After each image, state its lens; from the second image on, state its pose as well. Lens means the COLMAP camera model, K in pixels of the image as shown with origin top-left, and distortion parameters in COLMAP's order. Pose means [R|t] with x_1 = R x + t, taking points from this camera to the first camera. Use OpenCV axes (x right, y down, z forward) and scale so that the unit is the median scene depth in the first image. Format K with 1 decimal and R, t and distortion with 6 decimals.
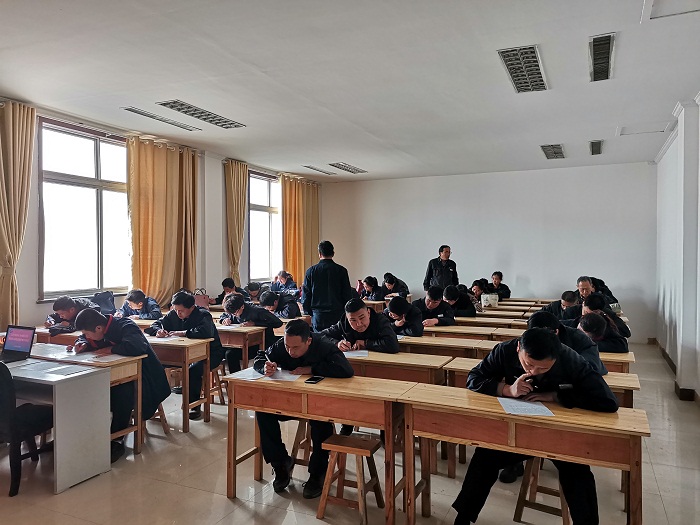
lens RADIAL K [[527.5, 0, 349.5], [0, 527.5, 261.0], [0, 0, 1]] dist [0.004704, 0.001606]
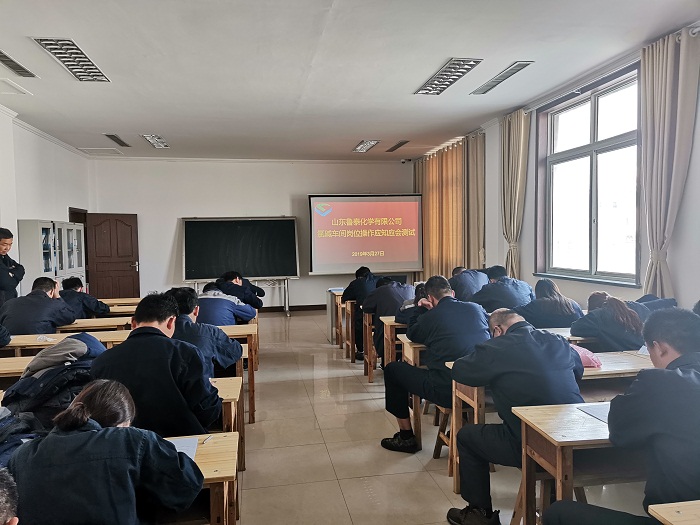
lens RADIAL K [[527.5, 0, 349.7], [0, 527.5, 262.9], [0, 0, 1]] dist [0.004704, 0.001606]
pose [[-0.825916, 0.038815, -0.562456, 0.332299], [0.014025, 0.998733, 0.048328, -0.008702], [0.563619, 0.032026, -0.825414, 1.483919]]
